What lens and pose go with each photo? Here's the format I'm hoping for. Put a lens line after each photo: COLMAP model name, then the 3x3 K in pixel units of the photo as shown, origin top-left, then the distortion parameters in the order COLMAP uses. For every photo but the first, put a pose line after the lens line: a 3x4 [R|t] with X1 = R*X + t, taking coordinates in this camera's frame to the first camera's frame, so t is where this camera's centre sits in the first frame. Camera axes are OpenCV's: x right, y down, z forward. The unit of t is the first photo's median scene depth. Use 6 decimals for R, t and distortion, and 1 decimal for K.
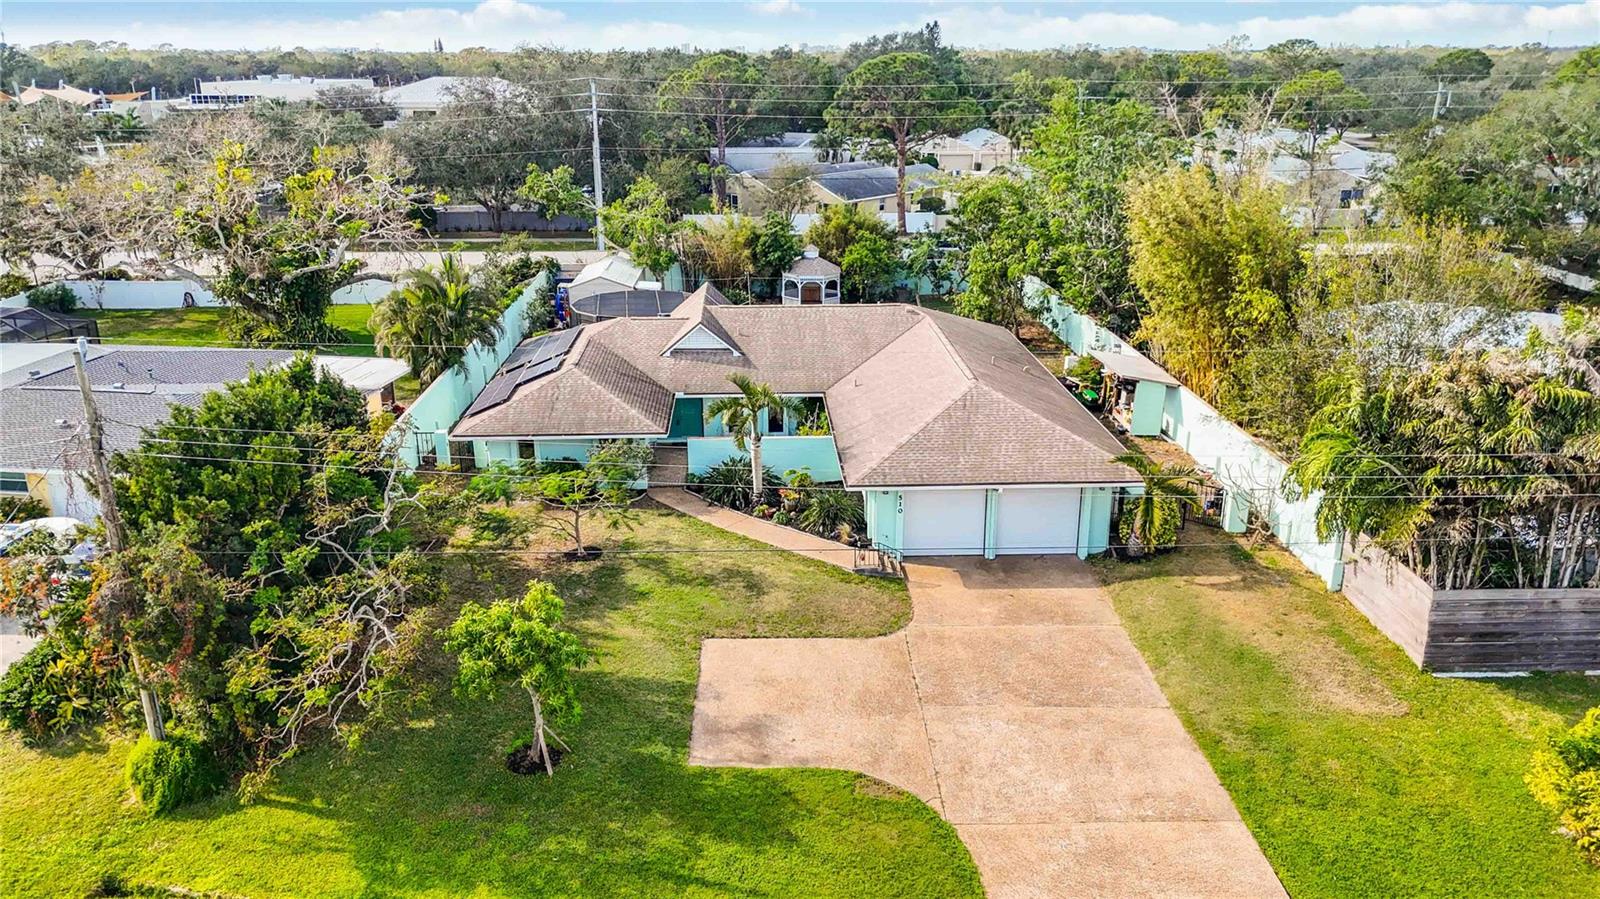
lens RADIAL K [[1189.7, 0, 800.0], [0, 1189.7, 449.5], [0, 0, 1]] dist [0.051969, -0.033445]
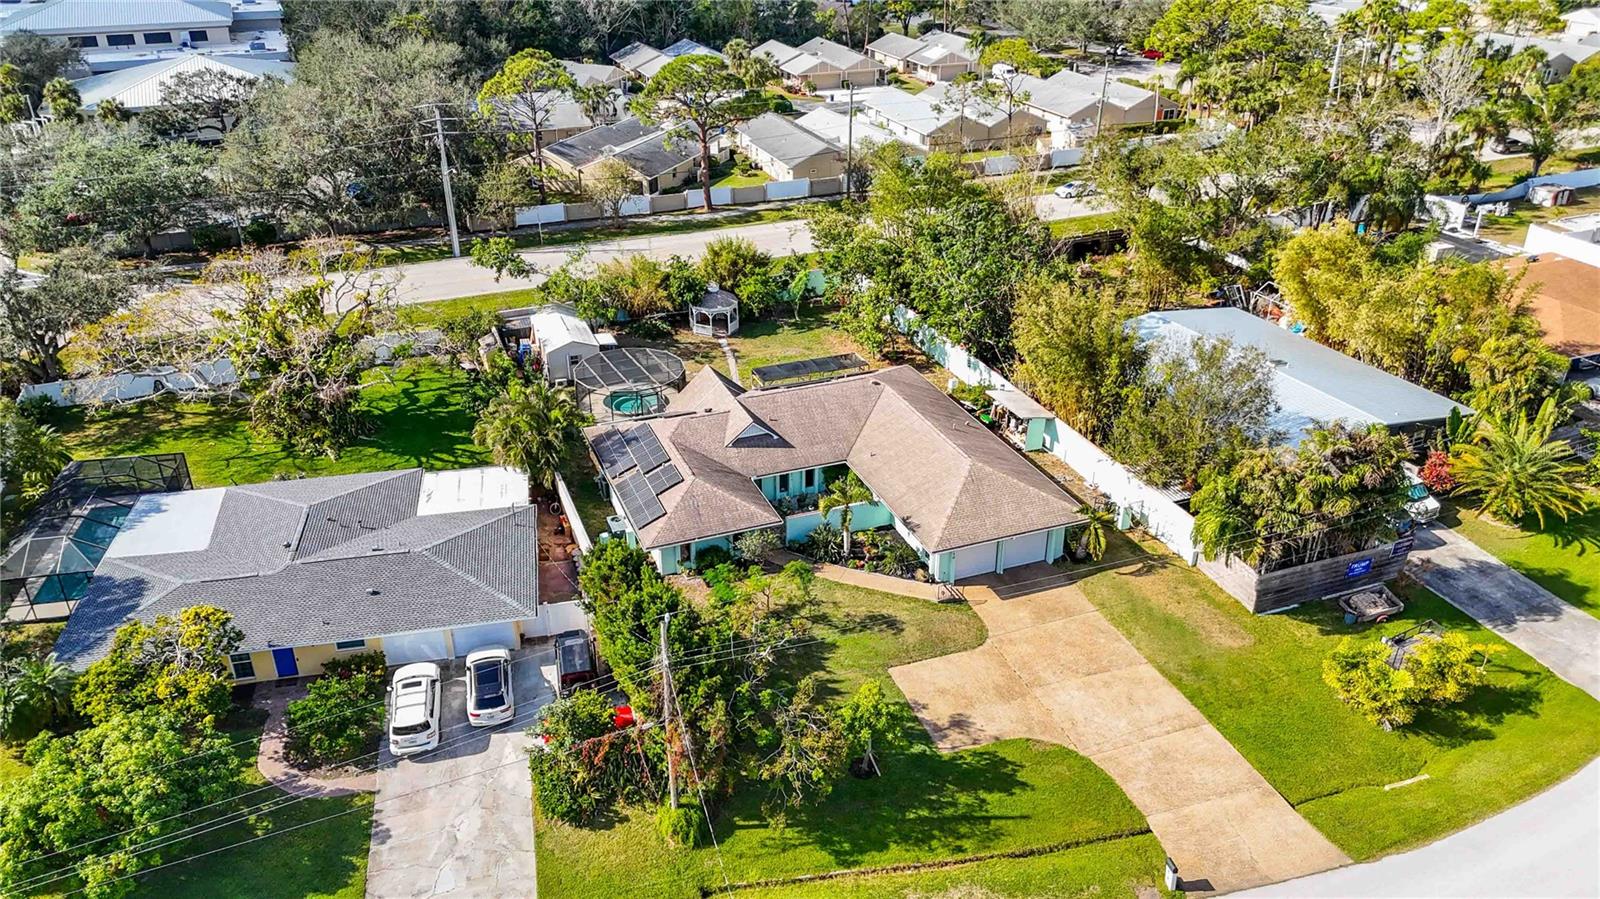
lens RADIAL K [[1189.7, 0, 800.0], [0, 1189.7, 449.5], [0, 0, 1]] dist [0.051969, -0.033445]
pose [[0.946310, -0.147999, 0.287392, -0.719420], [0.101682, 0.980191, 0.169957, -0.501997], [-0.306853, -0.131610, 0.942614, -0.575934]]
